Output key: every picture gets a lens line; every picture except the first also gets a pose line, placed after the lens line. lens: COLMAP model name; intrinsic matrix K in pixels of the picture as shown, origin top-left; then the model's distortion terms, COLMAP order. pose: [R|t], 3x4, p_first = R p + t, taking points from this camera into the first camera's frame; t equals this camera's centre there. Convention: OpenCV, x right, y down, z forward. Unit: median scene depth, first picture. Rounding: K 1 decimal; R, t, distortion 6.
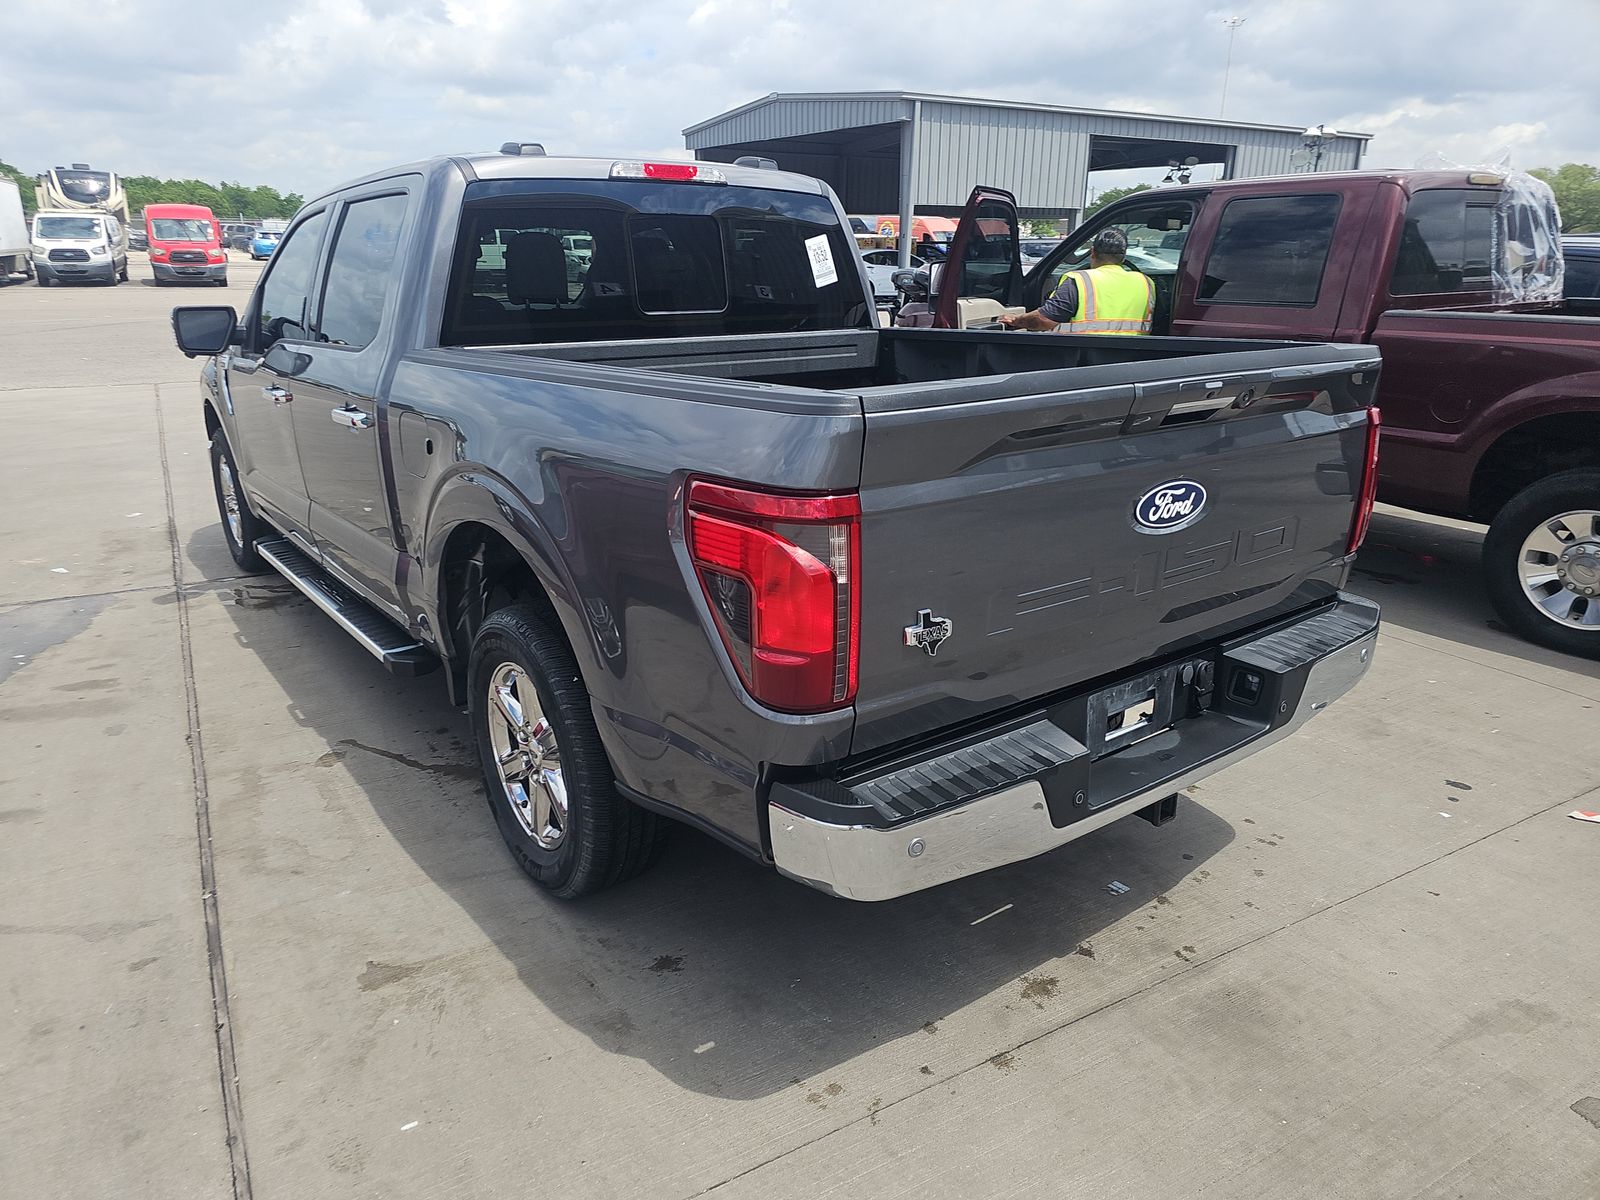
lens RADIAL K [[1082.3, 0, 826.6], [0, 1082.3, 596.1], [0, 0, 1]] dist [0.070302, -0.065629]
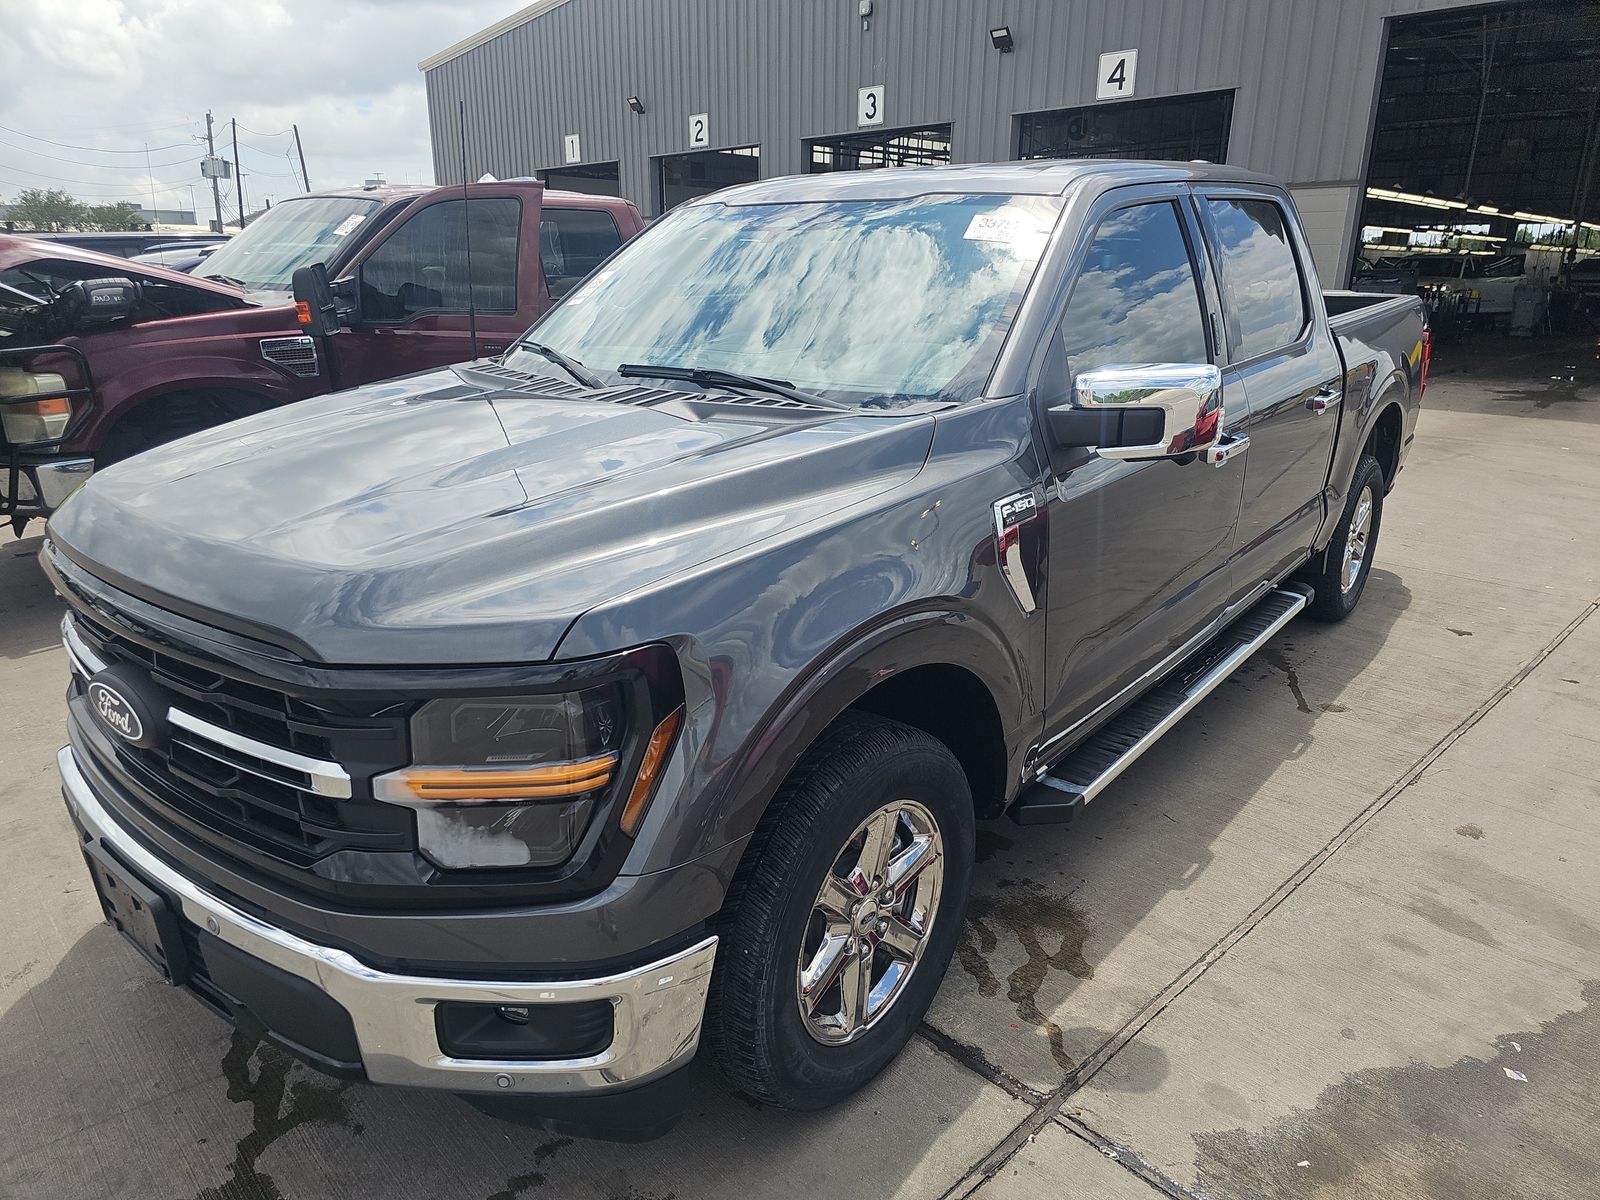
lens RADIAL K [[1098.8, 0, 790.2], [0, 1098.8, 595.0], [0, 0, 1]] dist [0.078689, -0.079548]
pose [[-0.247005, -0.298346, 0.921942, -1.612893], [0.268948, 0.892936, 0.361016, -0.619655], [-0.930943, 0.337128, -0.140320, 1.993935]]
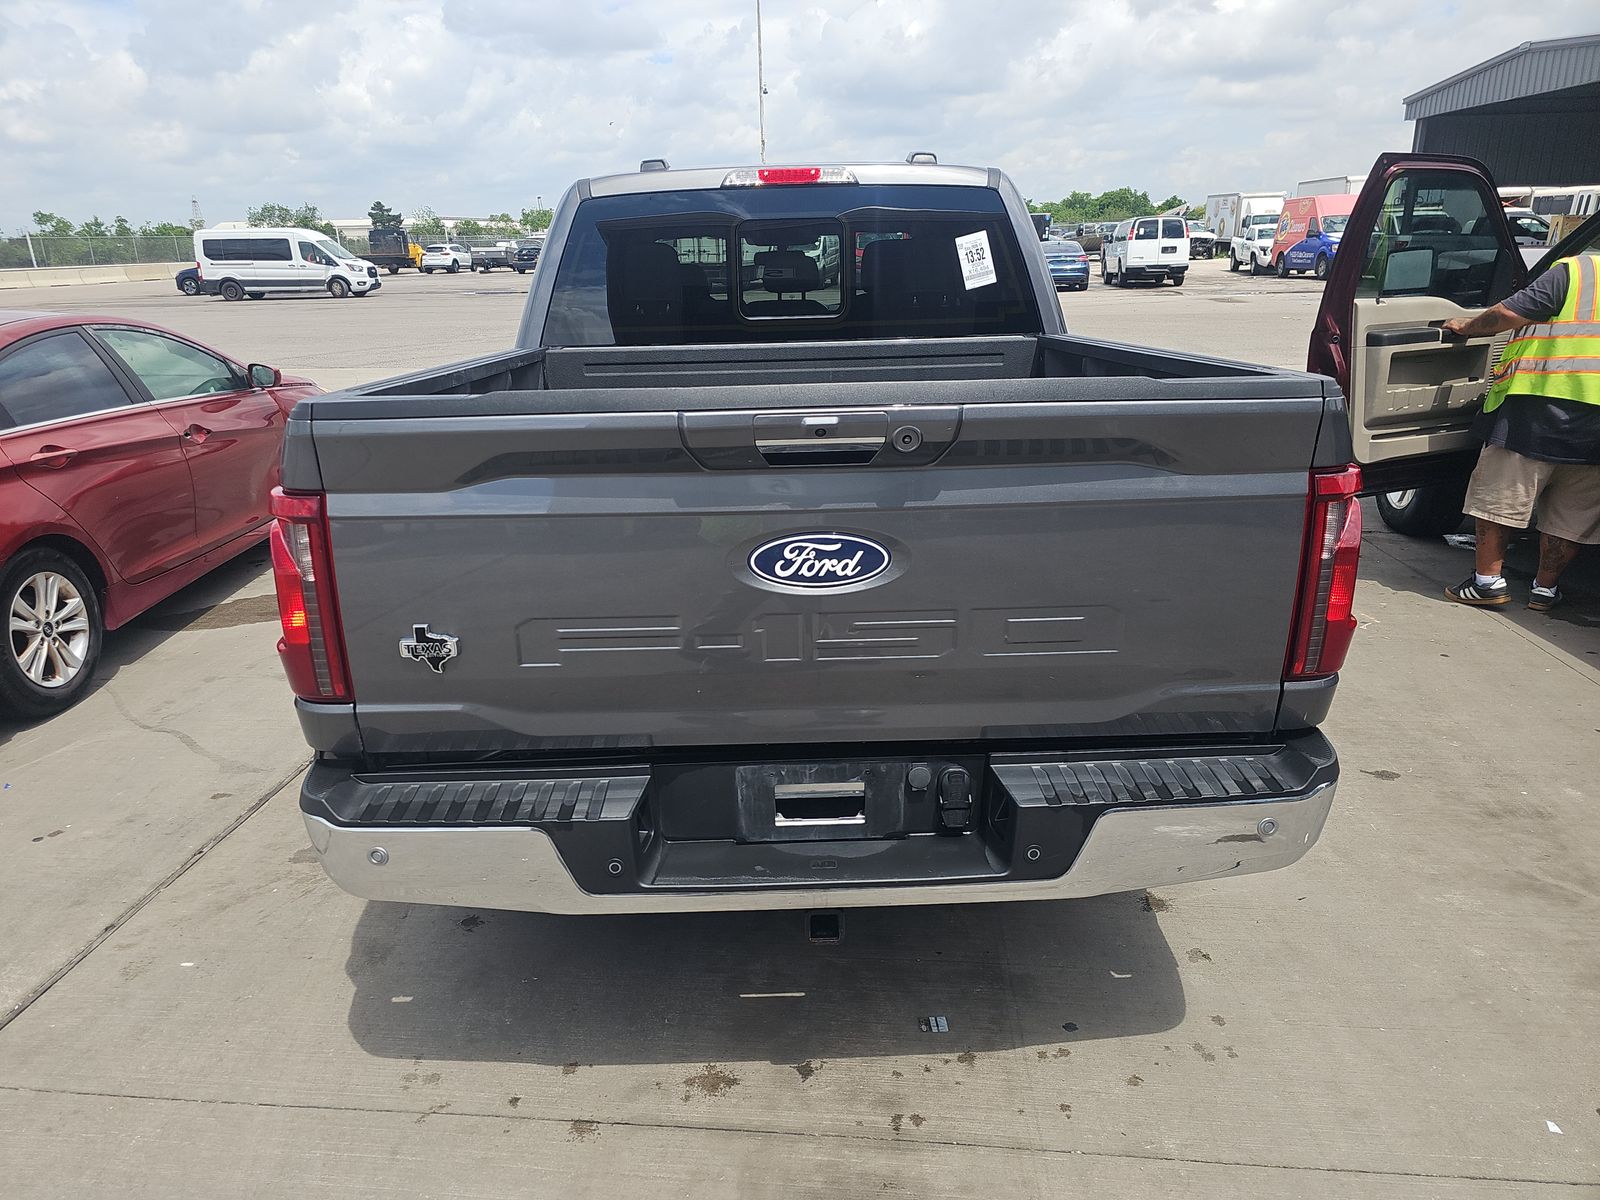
lens RADIAL K [[1098.8, 0, 790.2], [0, 1098.8, 595.0], [0, 0, 1]] dist [0.078689, -0.079548]
pose [[0.802682, 0.154068, -0.576164, 0.607467], [-0.154770, 0.986772, 0.048249, -0.074115], [0.575976, 0.050445, 0.815909, 0.238742]]
